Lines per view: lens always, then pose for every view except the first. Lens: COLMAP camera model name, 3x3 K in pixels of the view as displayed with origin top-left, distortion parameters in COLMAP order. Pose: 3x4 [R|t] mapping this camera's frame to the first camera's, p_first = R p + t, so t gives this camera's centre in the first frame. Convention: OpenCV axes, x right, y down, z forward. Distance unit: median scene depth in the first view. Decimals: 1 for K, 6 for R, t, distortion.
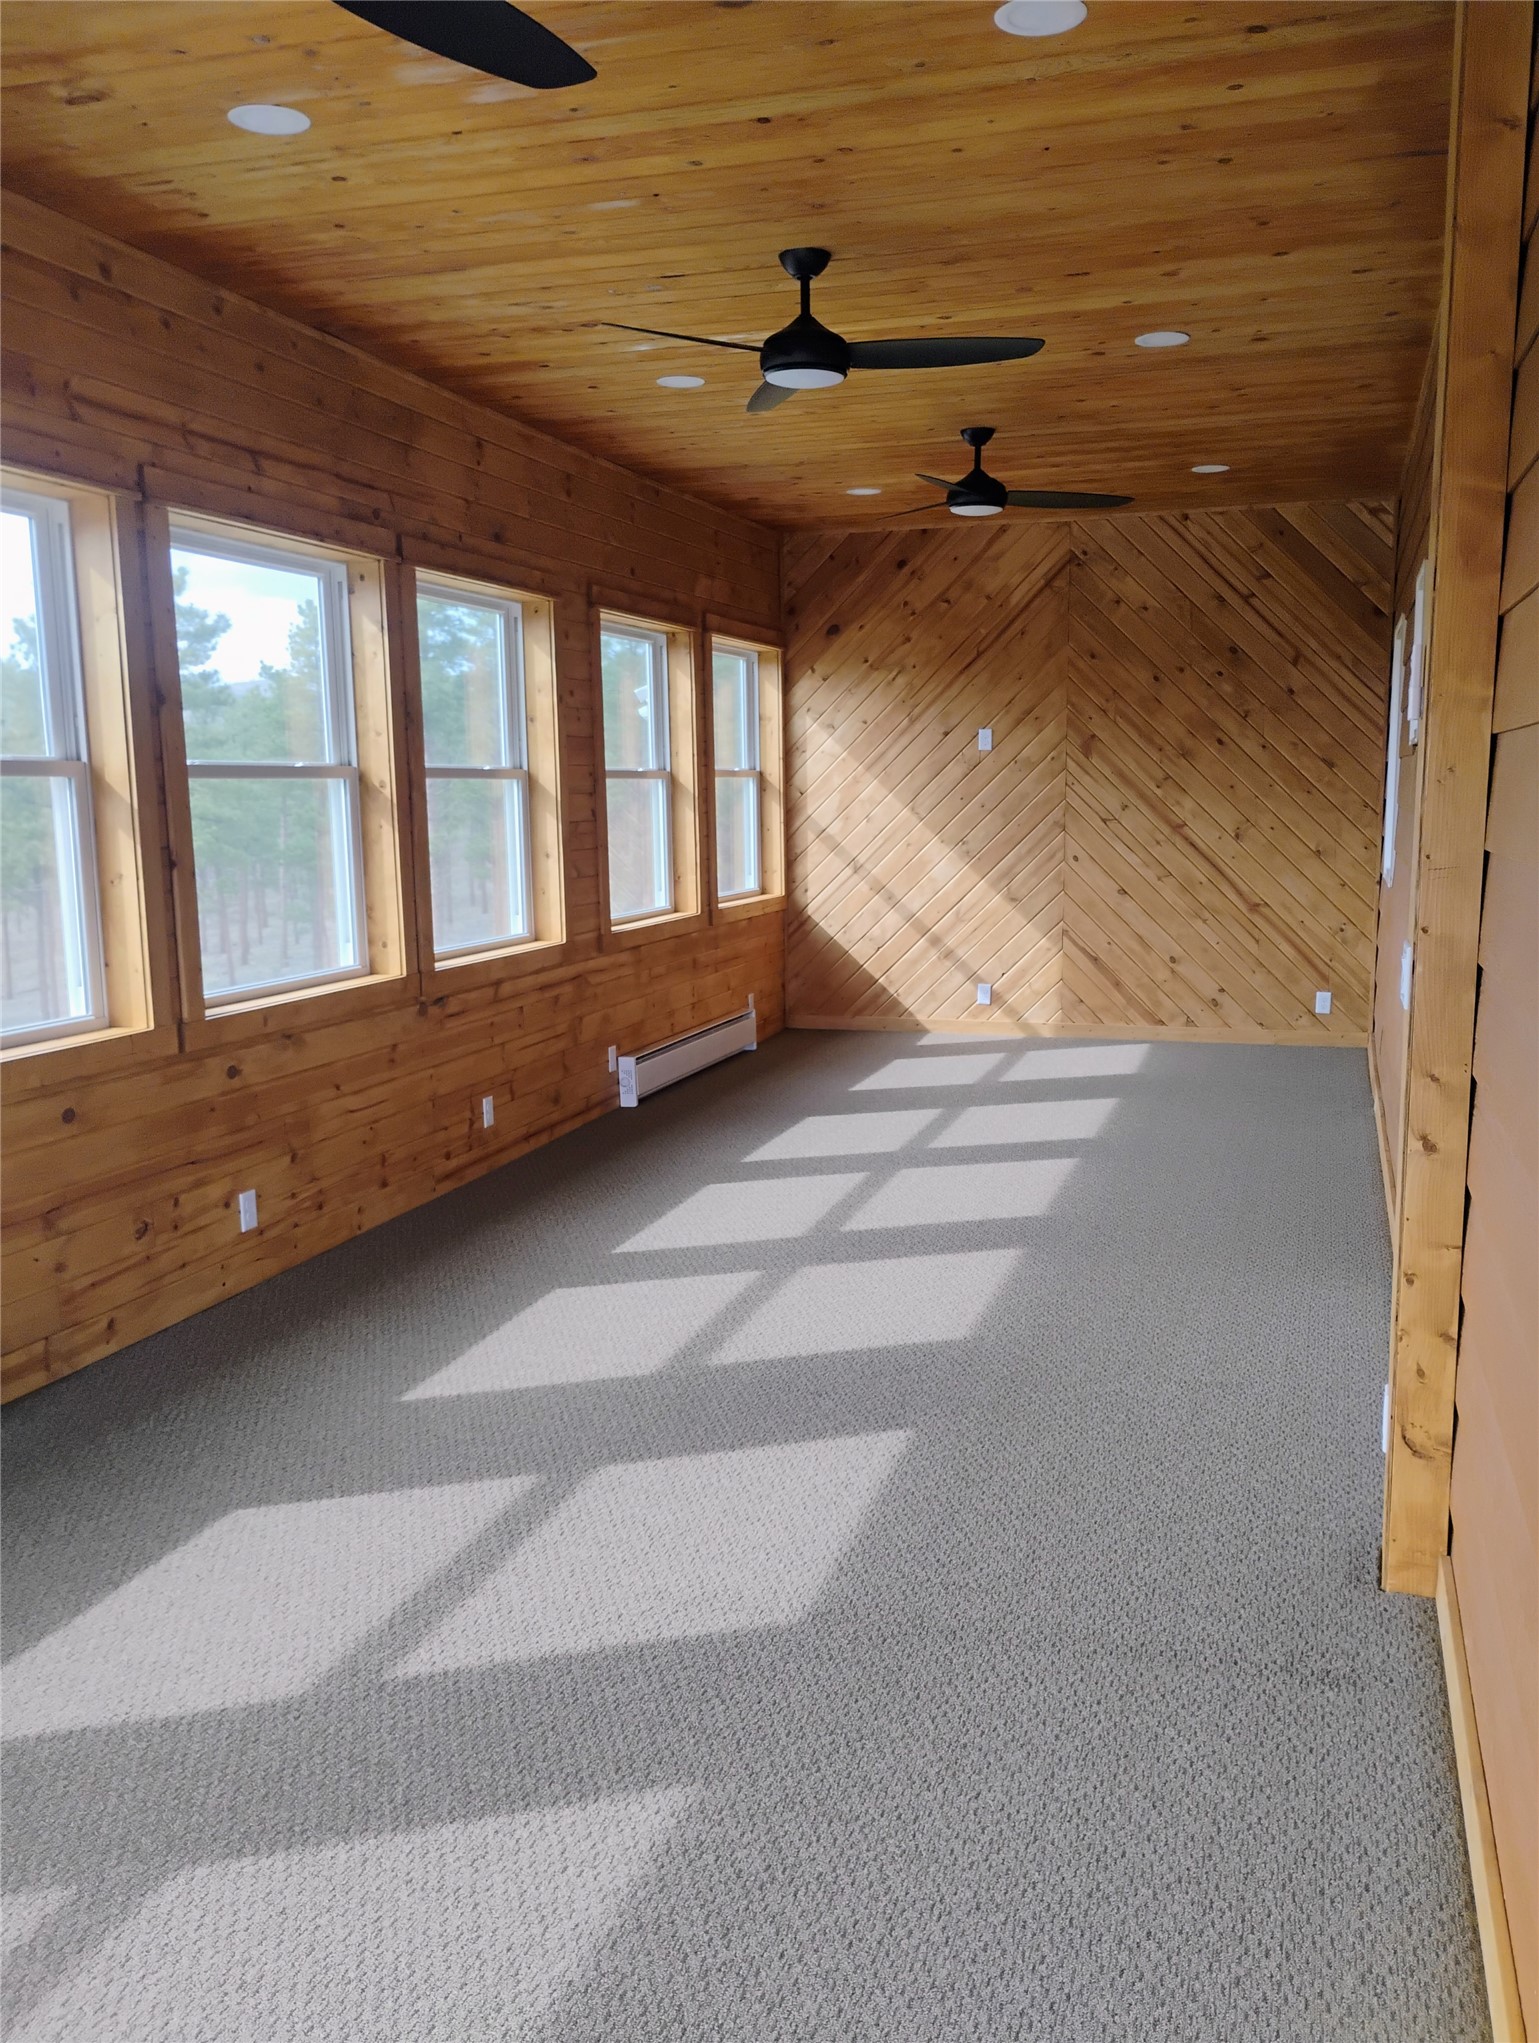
lens RADIAL K [[1713.7, 0, 766.1], [0, 1713.7, 1028.2], [0, 0, 1]] dist [0.054002, -0.062803]
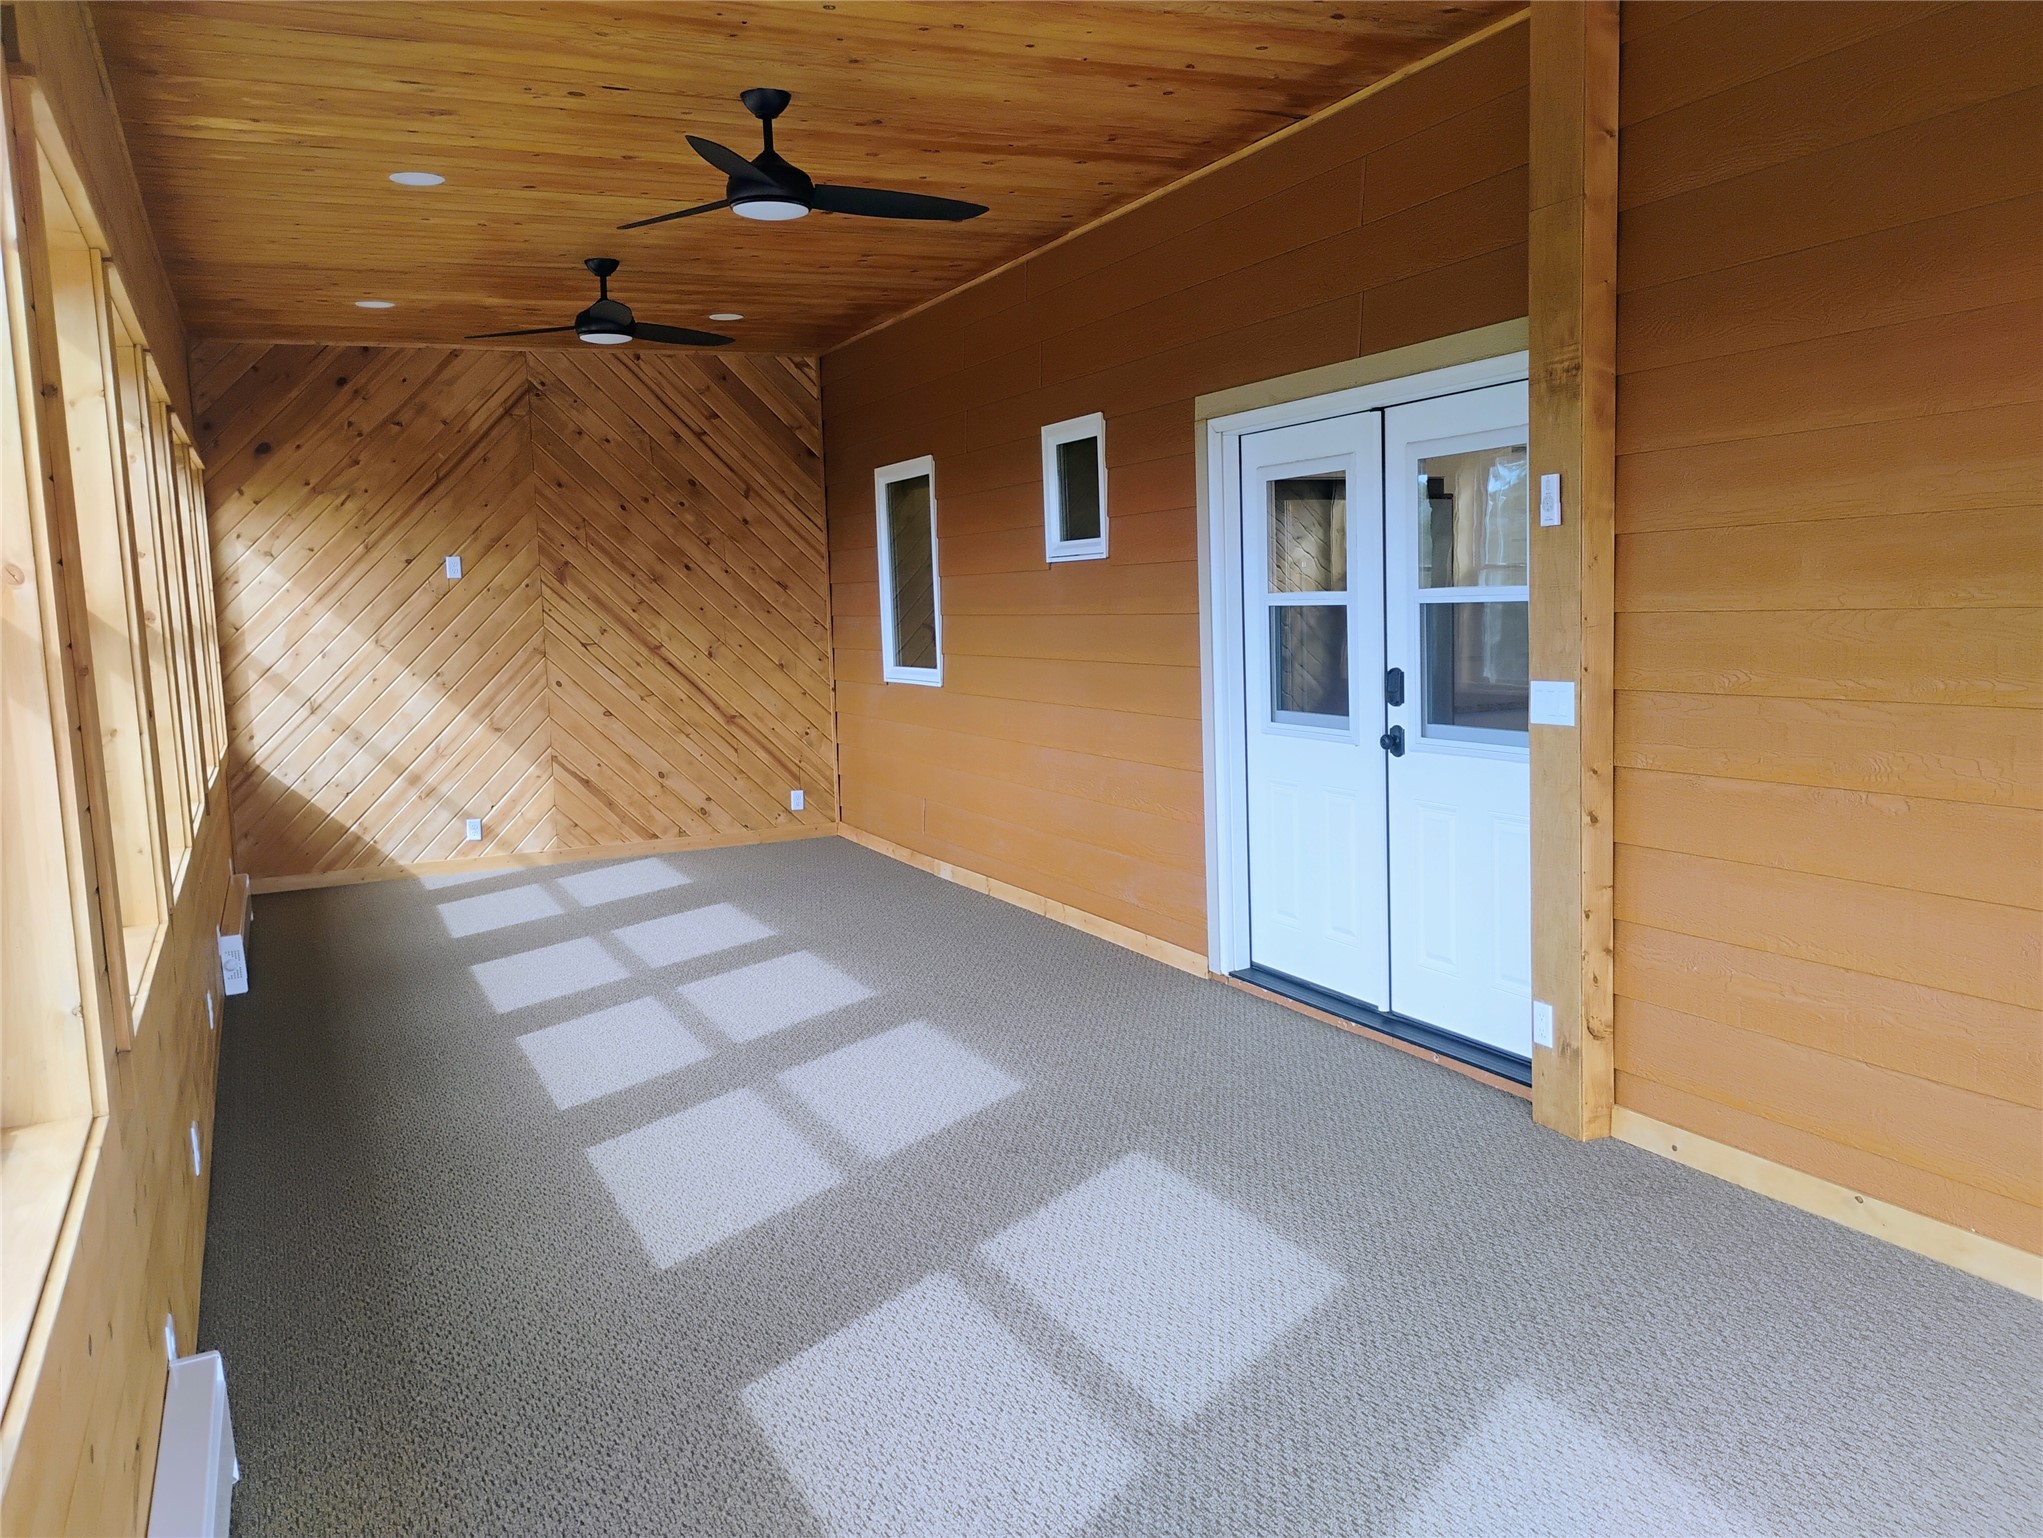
lens RADIAL K [[1713.7, 0, 1020.8], [0, 1713.7, 772.4], [0, 0, 1]] dist [0.054002, -0.062803]
pose [[0.742832, -0.089670, 0.663446, -0.293449], [0.125988, 0.992007, -0.006986, -0.006583], [-0.657517, 0.088775, 0.748192, 0.075328]]
